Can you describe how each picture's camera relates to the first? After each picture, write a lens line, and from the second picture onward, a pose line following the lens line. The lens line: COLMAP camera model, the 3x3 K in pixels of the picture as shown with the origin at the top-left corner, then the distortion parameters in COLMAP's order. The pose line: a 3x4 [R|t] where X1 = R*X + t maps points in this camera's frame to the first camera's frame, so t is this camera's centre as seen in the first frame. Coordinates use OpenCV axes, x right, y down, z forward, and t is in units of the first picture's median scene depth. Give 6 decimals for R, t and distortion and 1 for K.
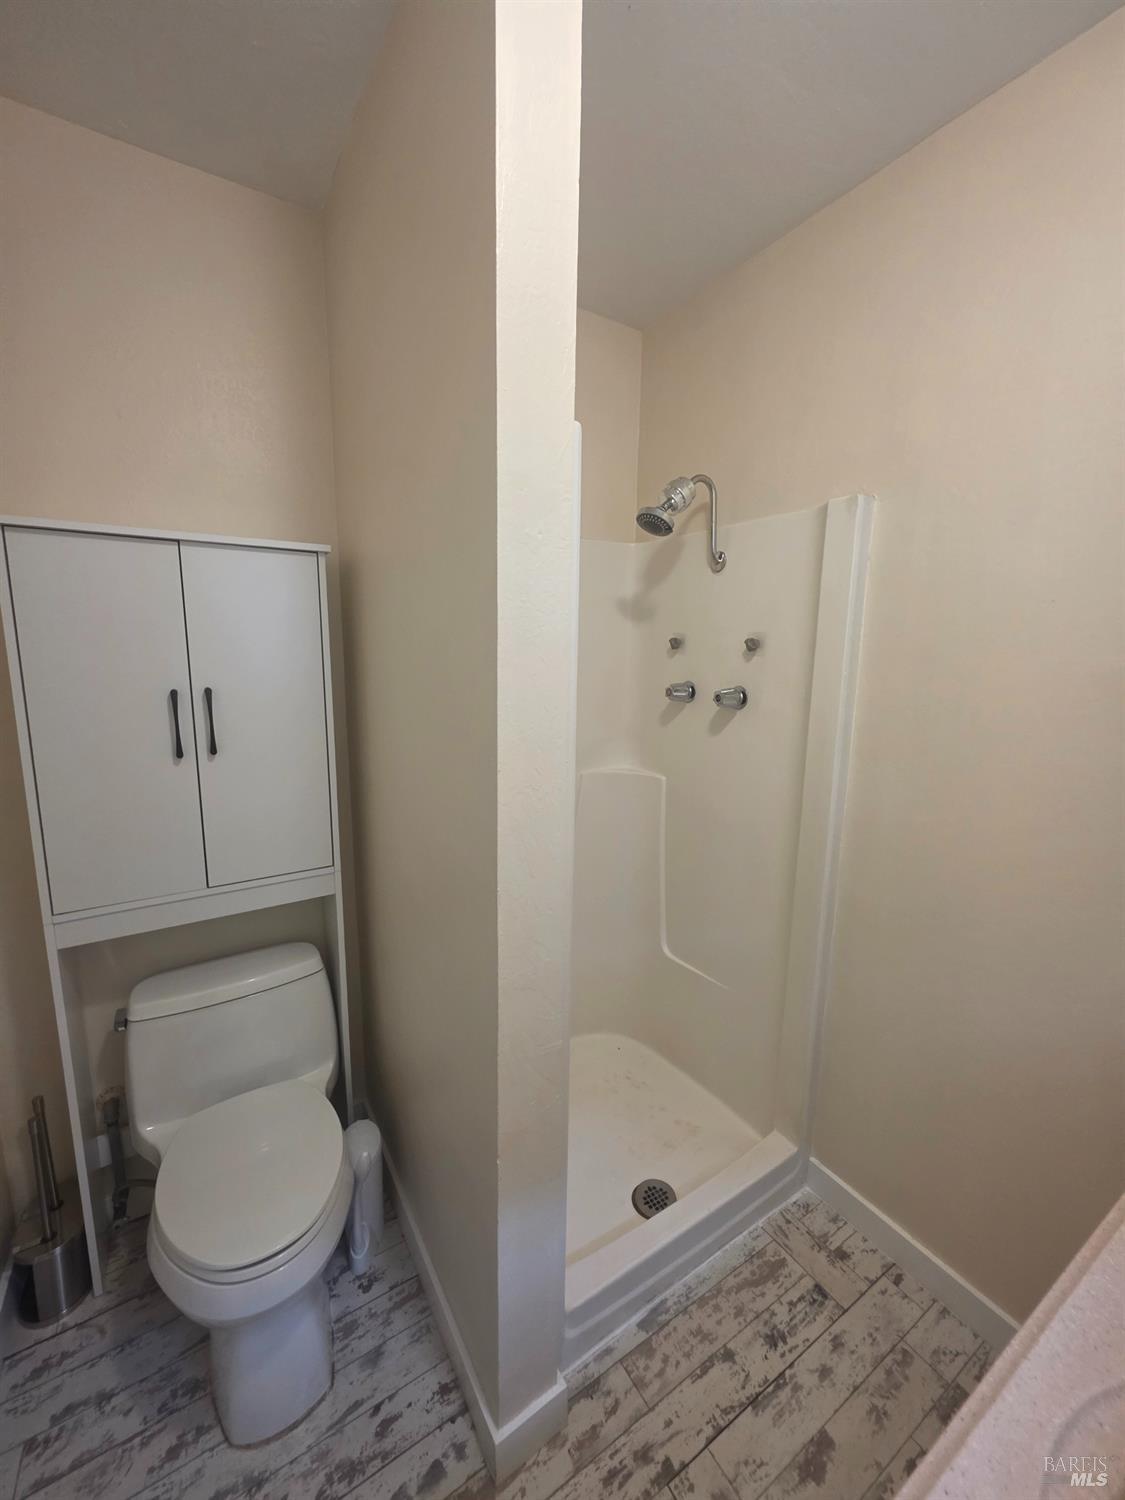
lens RADIAL K [[597.8, 0, 564.9], [0, 597.8, 744.3], [0, 0, 1]] dist [0.000877, -0.000032]
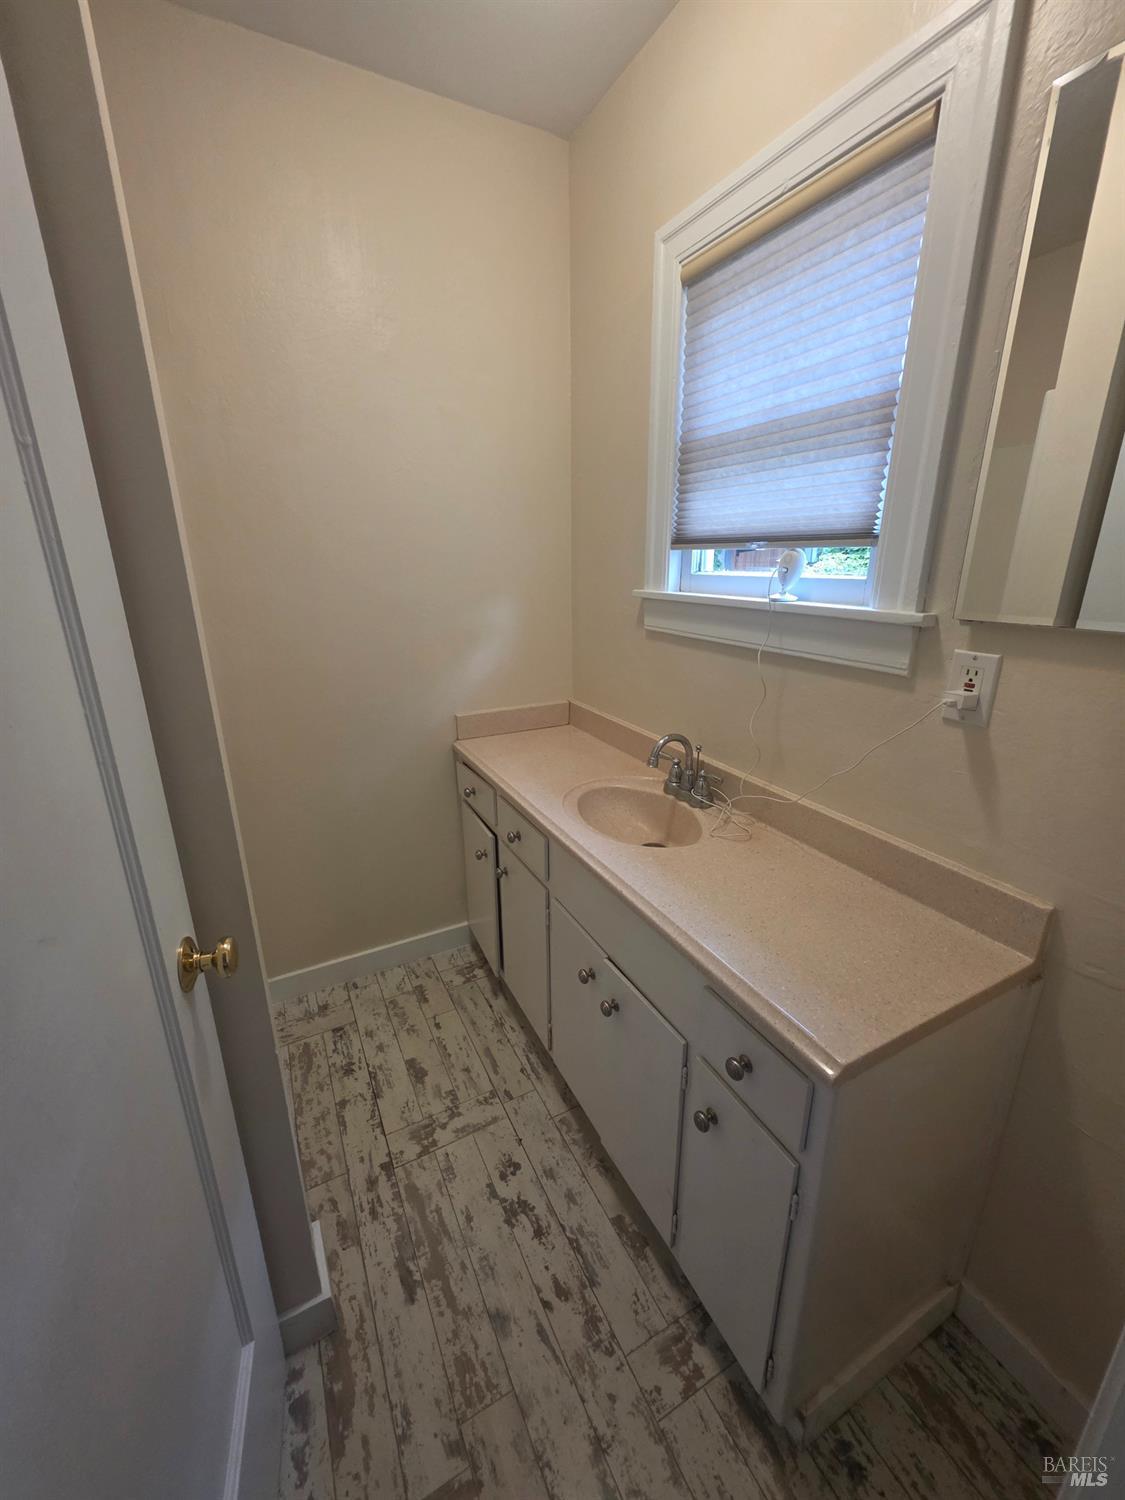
lens RADIAL K [[597.8, 0, 565.0], [0, 597.8, 744.7], [0, 0, 1]] dist [0.000877, -0.000032]
pose [[0.079775, -0.307759, 0.948114, -0.641707], [0.164995, 0.942102, 0.291925, 0.021548], [-0.983063, 0.133145, 0.125935, 0.280006]]
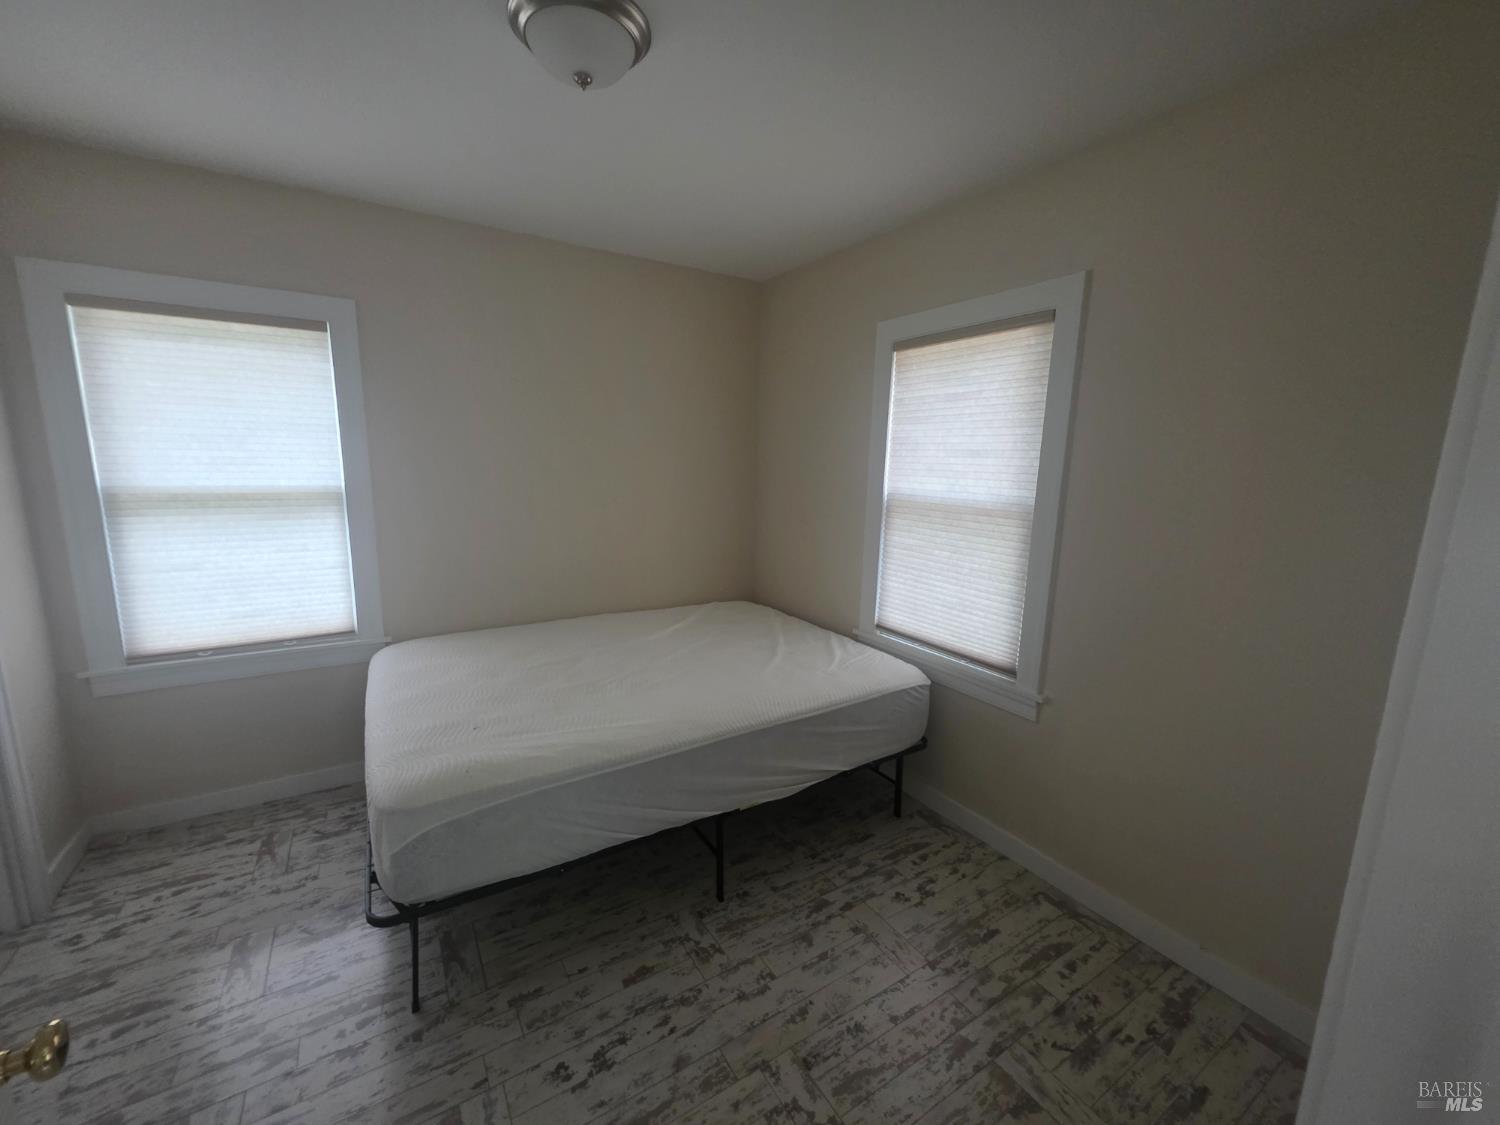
lens RADIAL K [[597.8, 0, 745.8], [0, 597.8, 563.7], [0, 0, 1]] dist [0.000877, -0.000032]
pose [[-0.999649, -0.026389, 0.002169, 0.610149], [-0.024163, 0.942663, 0.332870, -0.326639], [-0.010828, 0.332701, -0.942970, 1.876526]]
